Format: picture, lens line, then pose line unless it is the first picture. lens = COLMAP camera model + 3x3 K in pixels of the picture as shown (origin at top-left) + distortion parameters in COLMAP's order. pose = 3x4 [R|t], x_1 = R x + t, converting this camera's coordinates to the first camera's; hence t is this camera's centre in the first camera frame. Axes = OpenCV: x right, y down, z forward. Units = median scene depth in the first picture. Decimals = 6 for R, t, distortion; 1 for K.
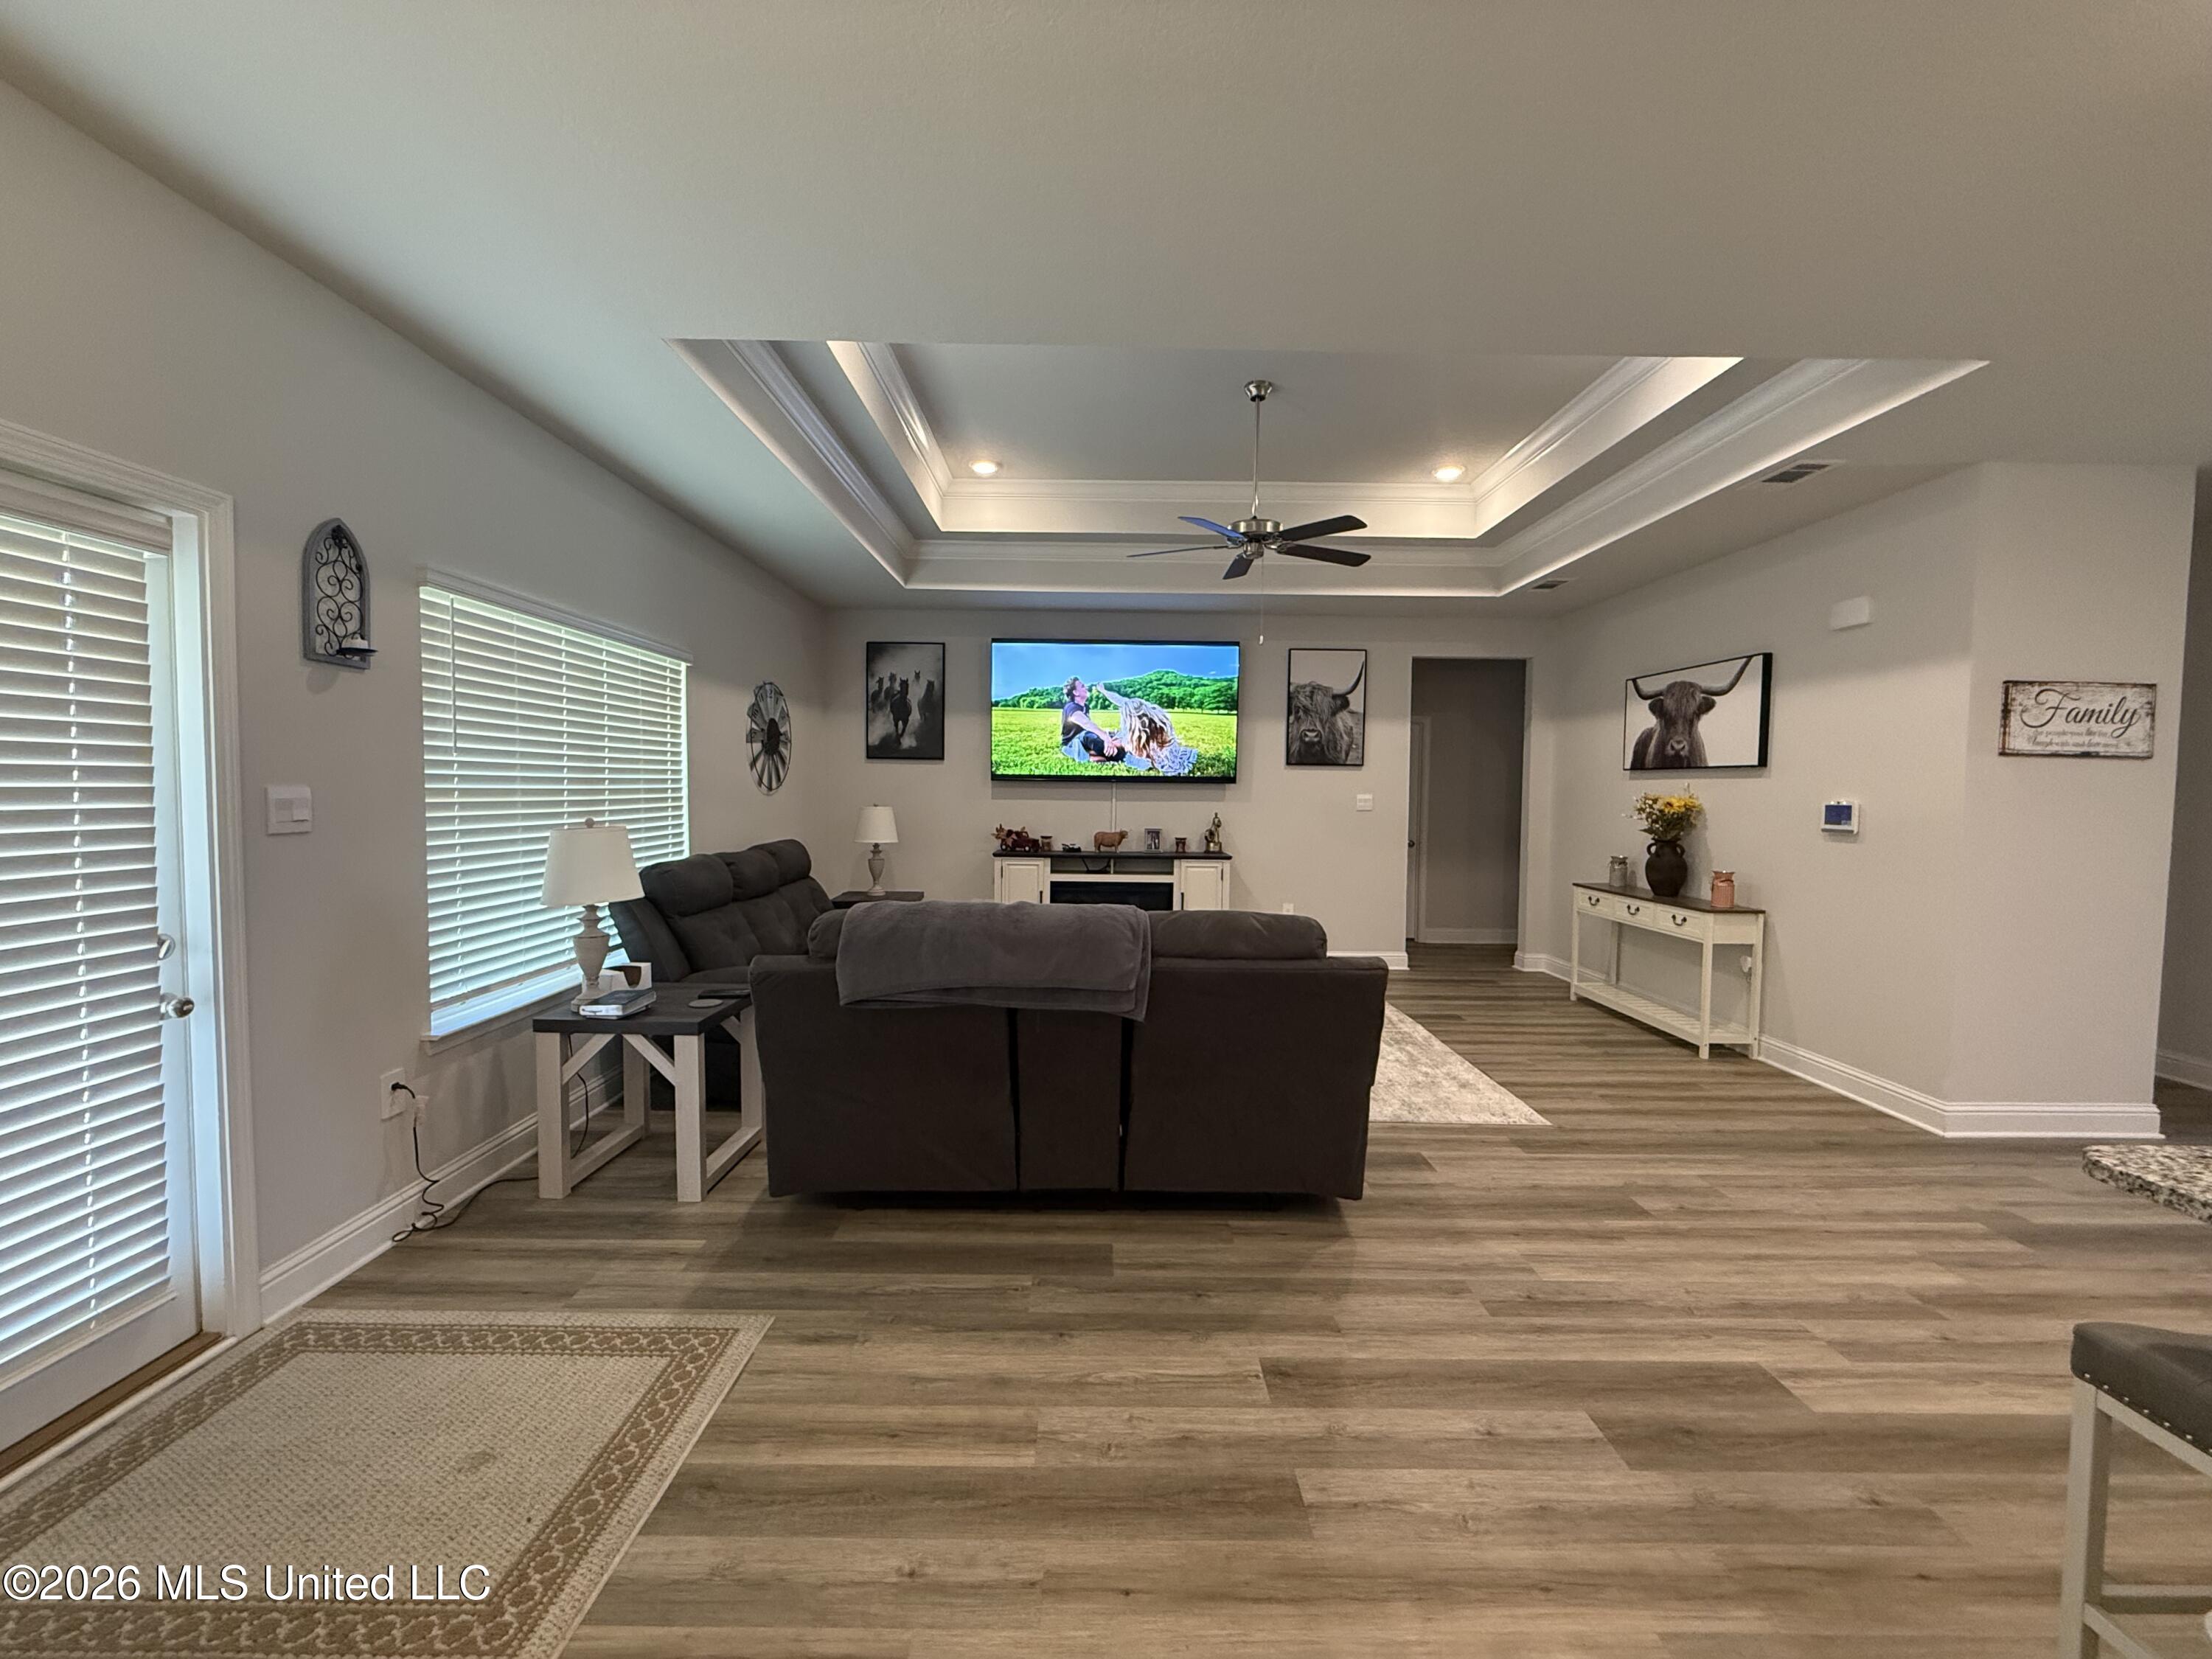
lens RADIAL K [[883.9, 0, 1102.5], [0, 883.9, 827.8], [0, 0, 1]] dist [-0.000127, 0.000109]
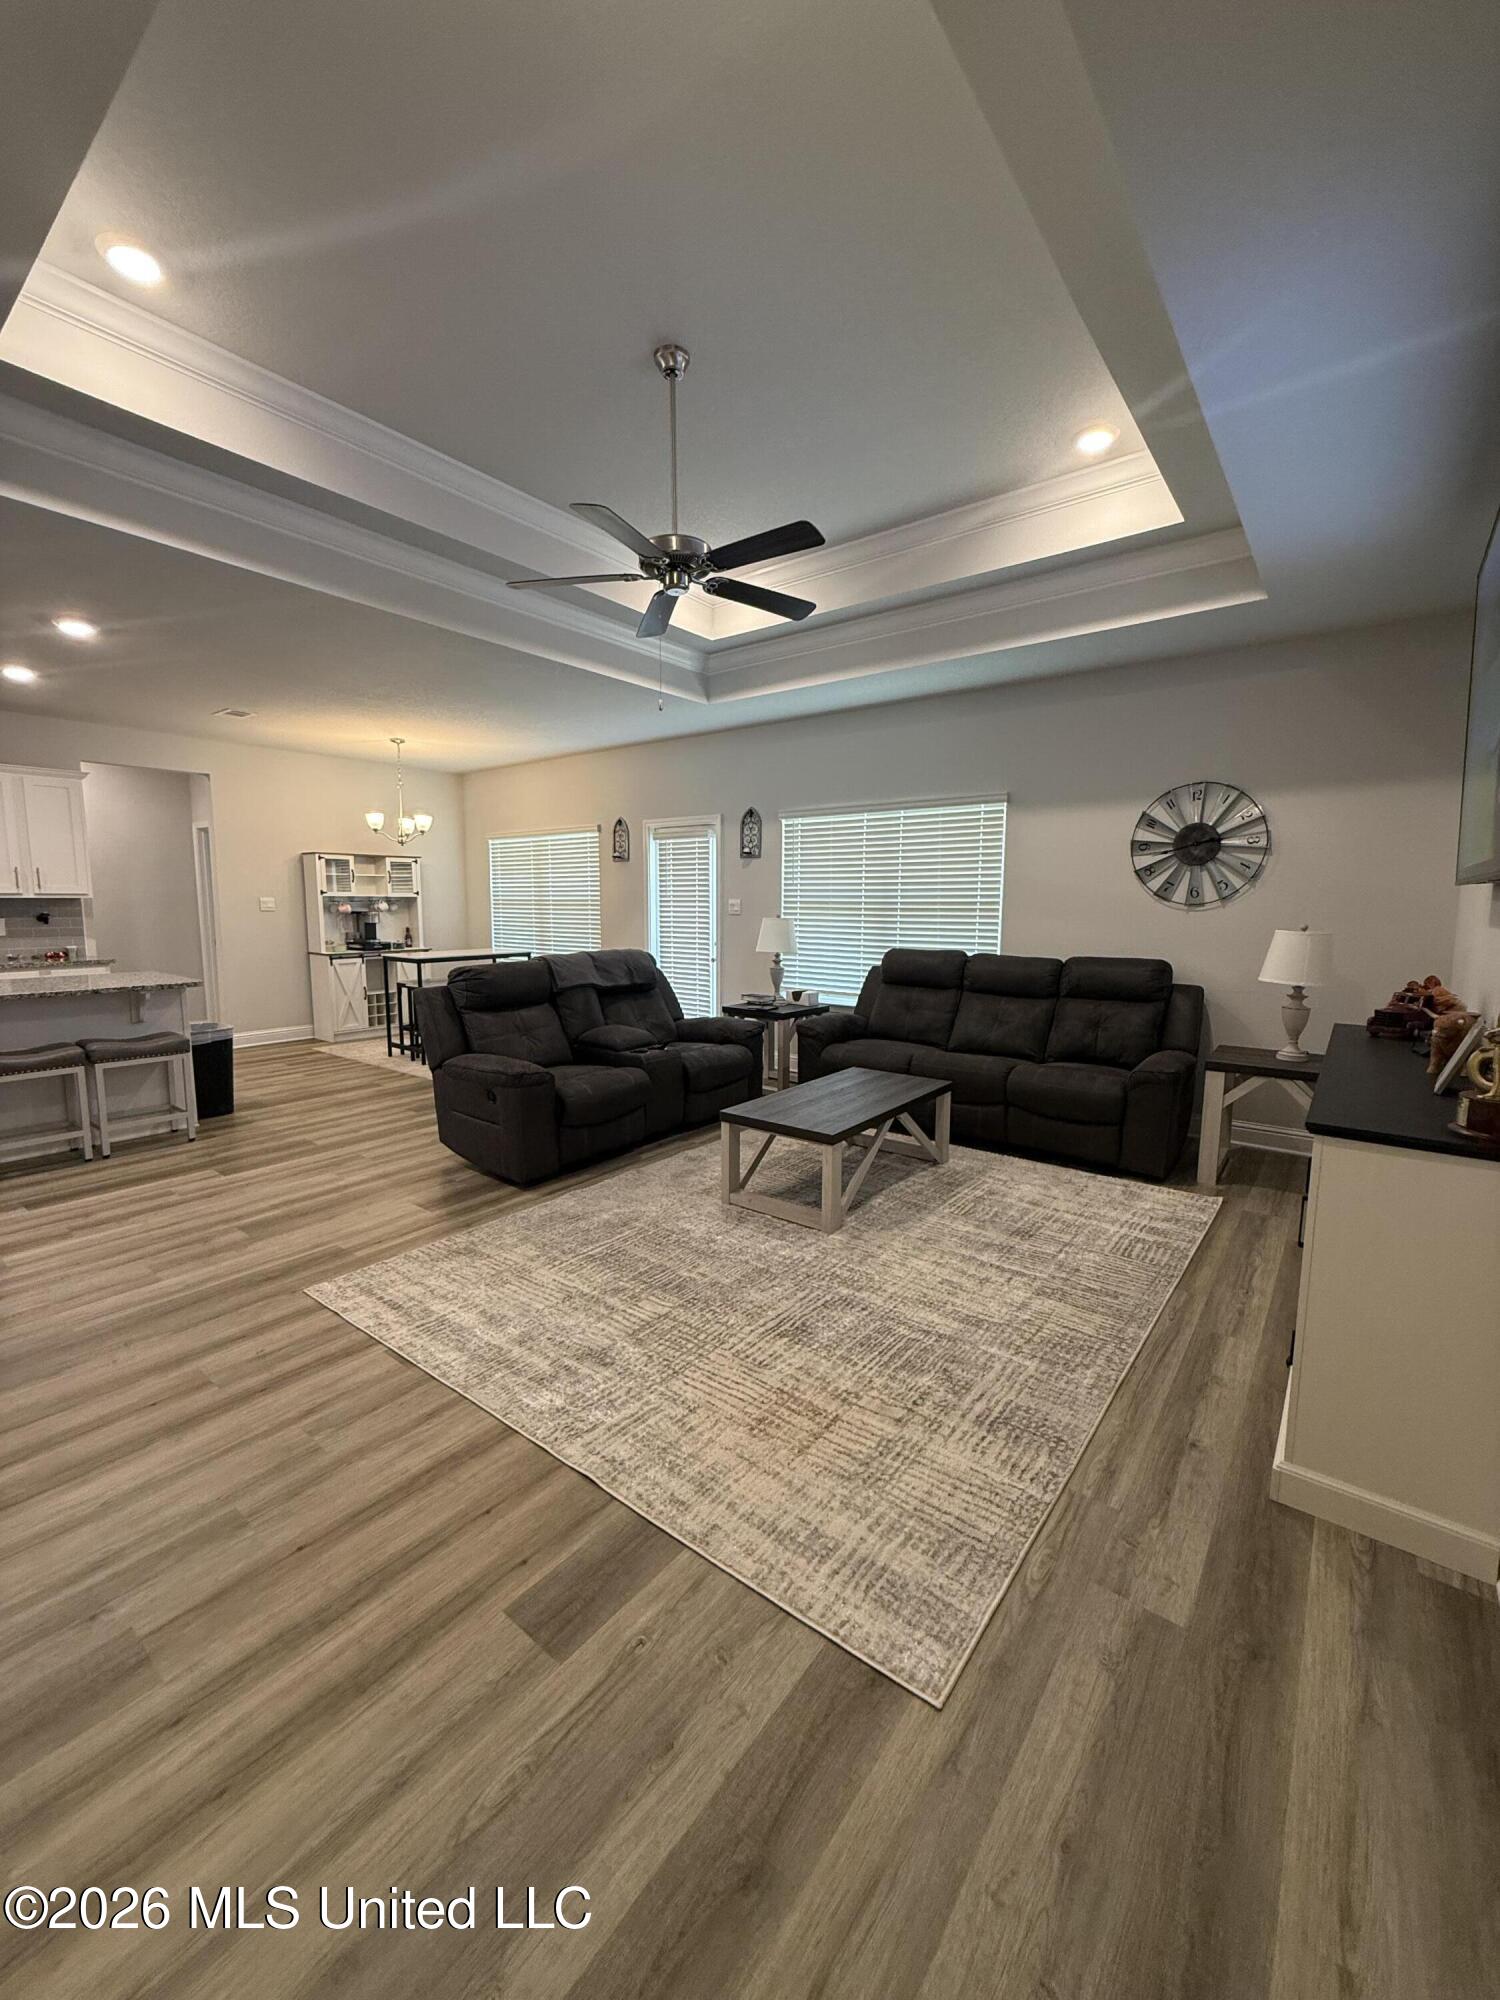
lens RADIAL K [[799.2, 0, 752.2], [0, 799.2, 995.8], [0, 0, 1]] dist [-0.000127, 0.000109]
pose [[-0.616886, 0.081085, -0.782865, 1.061647], [-0.046480, 0.989190, 0.139081, -0.086379], [0.785679, 0.122185, -0.606448, 2.286907]]
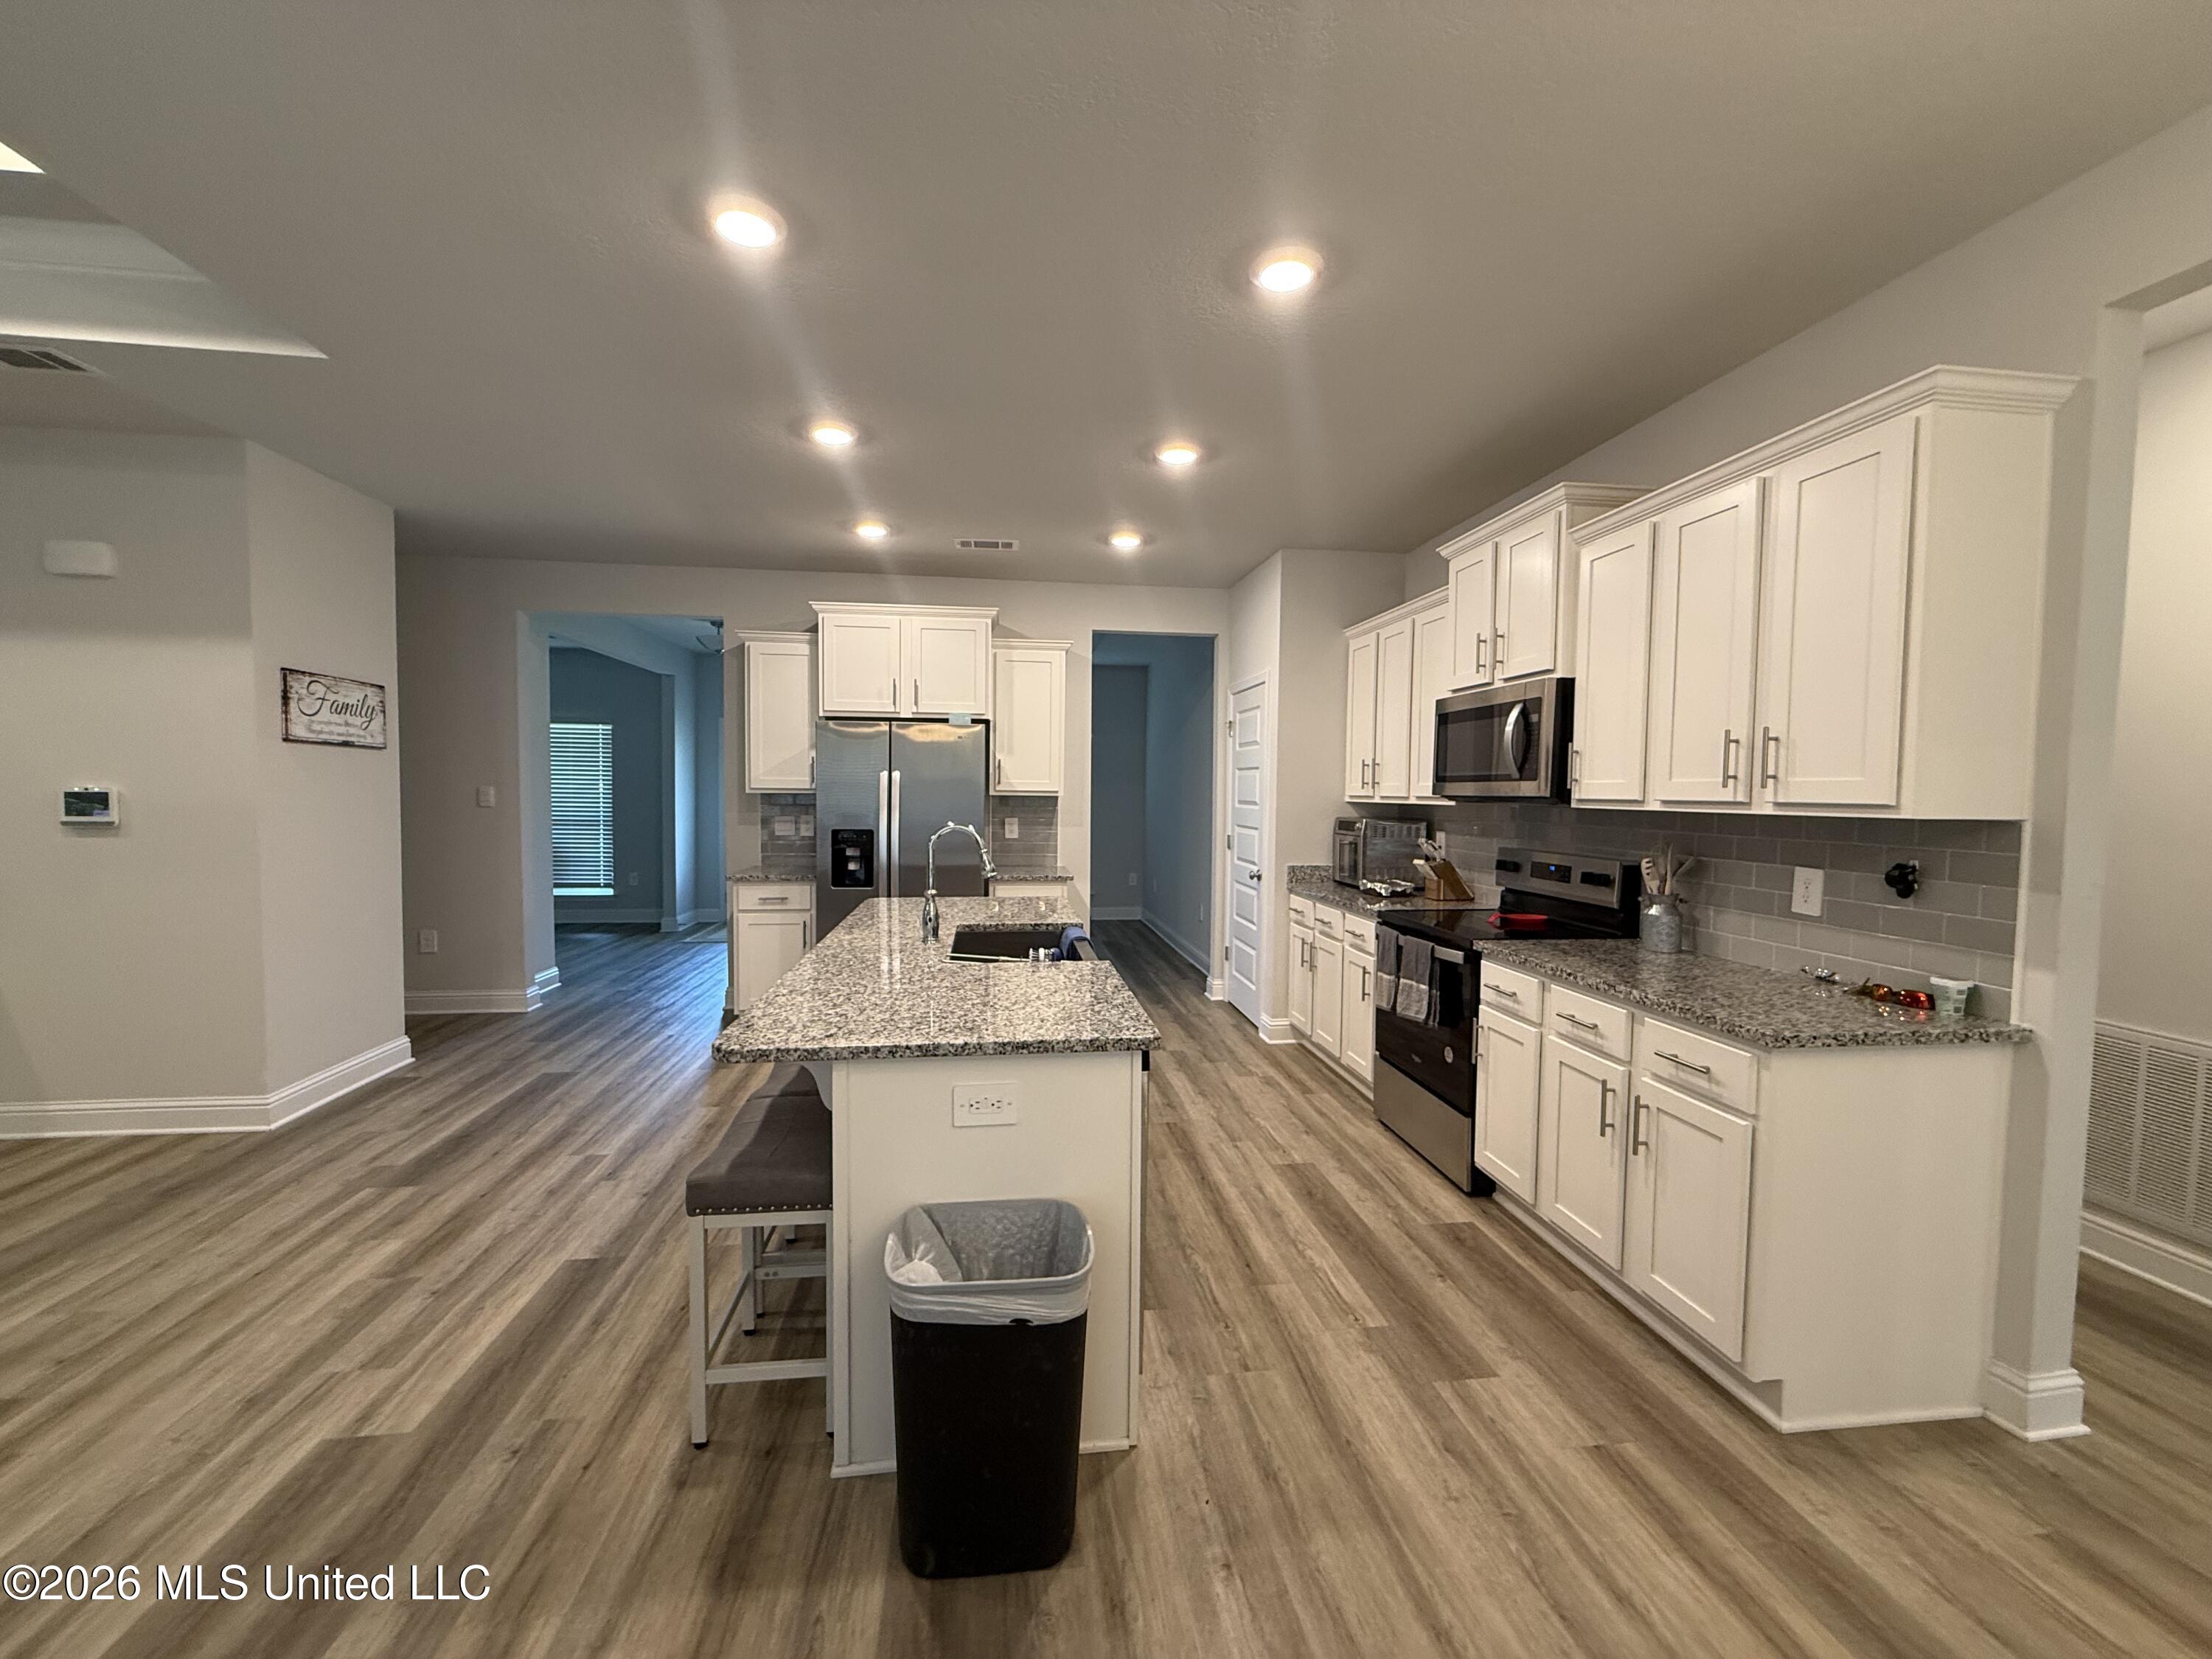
lens RADIAL K [[883.9, 0, 1100.8], [0, 883.9, 826.8], [0, 0, 1]] dist [-0.000127, 0.000109]
pose [[-0.122391, -0.055929, 0.990905, -0.138367], [0.031488, 0.997689, 0.060201, -0.019299], [-0.991982, 0.038570, -0.120347, 0.244634]]
